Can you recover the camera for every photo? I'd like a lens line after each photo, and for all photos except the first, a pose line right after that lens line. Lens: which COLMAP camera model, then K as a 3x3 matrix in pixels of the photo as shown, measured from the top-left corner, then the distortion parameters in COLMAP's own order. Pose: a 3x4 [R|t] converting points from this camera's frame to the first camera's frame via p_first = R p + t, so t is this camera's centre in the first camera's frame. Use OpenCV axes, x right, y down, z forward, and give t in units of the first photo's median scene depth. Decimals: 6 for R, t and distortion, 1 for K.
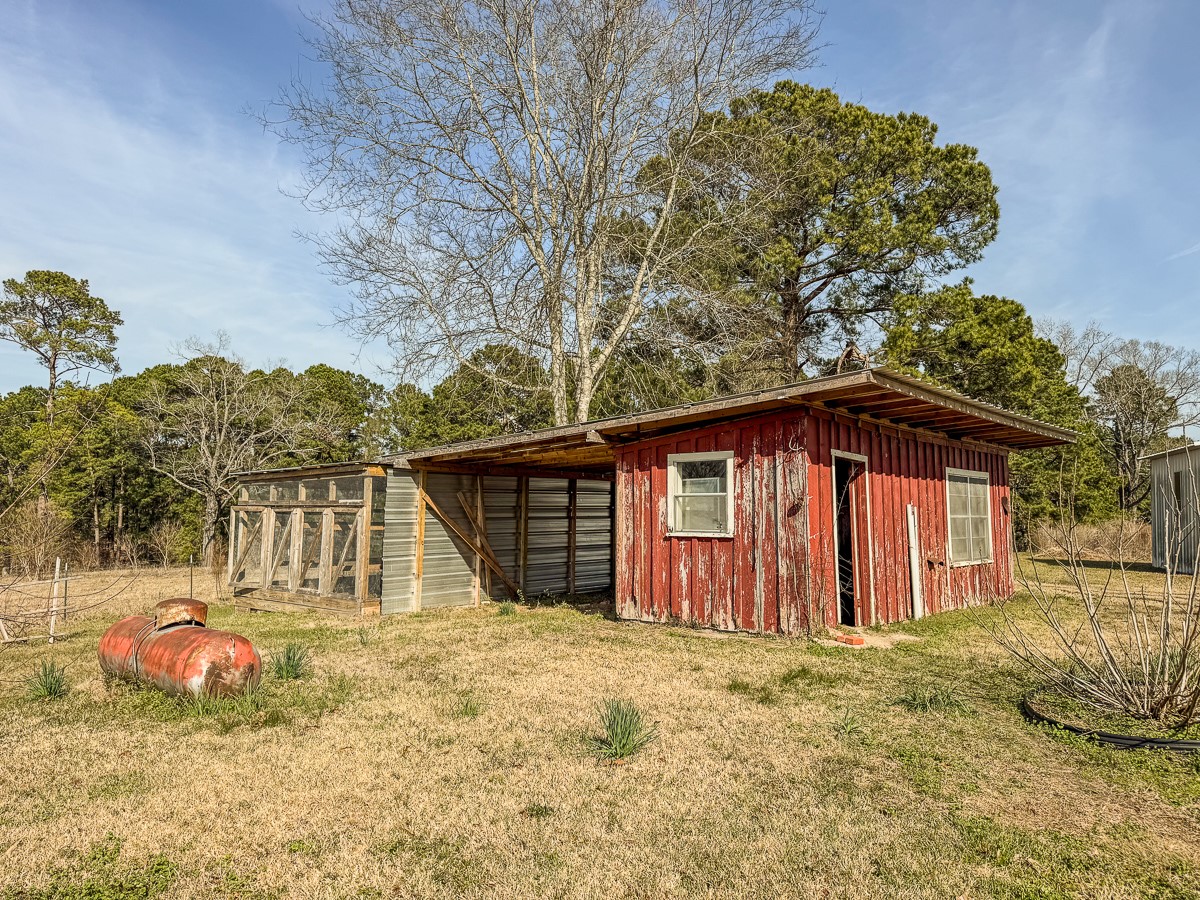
lens RADIAL K [[831.7, 0, 619.3], [0, 831.7, 451.9], [0, 0, 1]] dist [0.005633, -0.002308]
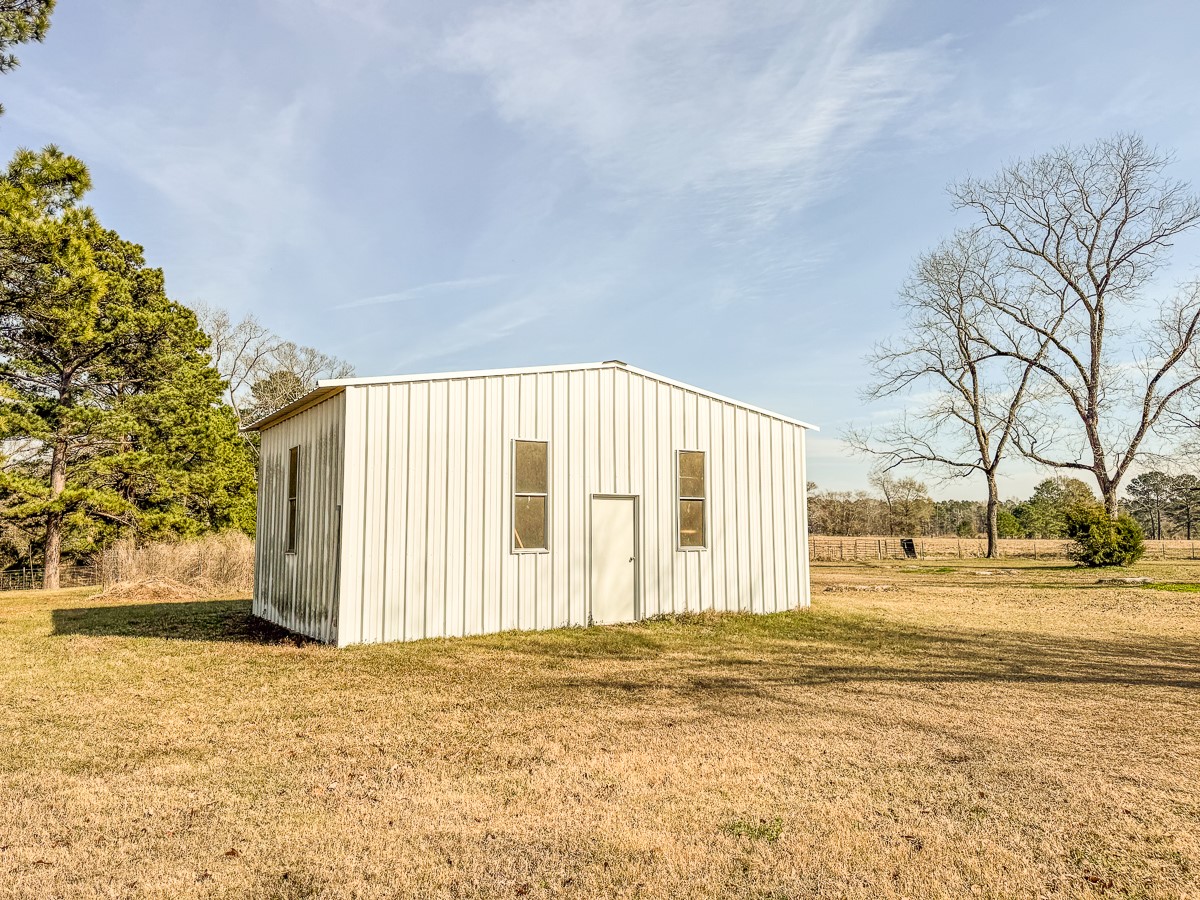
lens RADIAL K [[831.7, 0, 619.3], [0, 831.7, 451.9], [0, 0, 1]] dist [0.005633, -0.002308]
pose [[0.600764, 0.054244, 0.797584, 0.121605], [-0.043191, 0.998440, -0.035371, 0.012672], [-0.798259, -0.013199, 0.602169, 0.168469]]
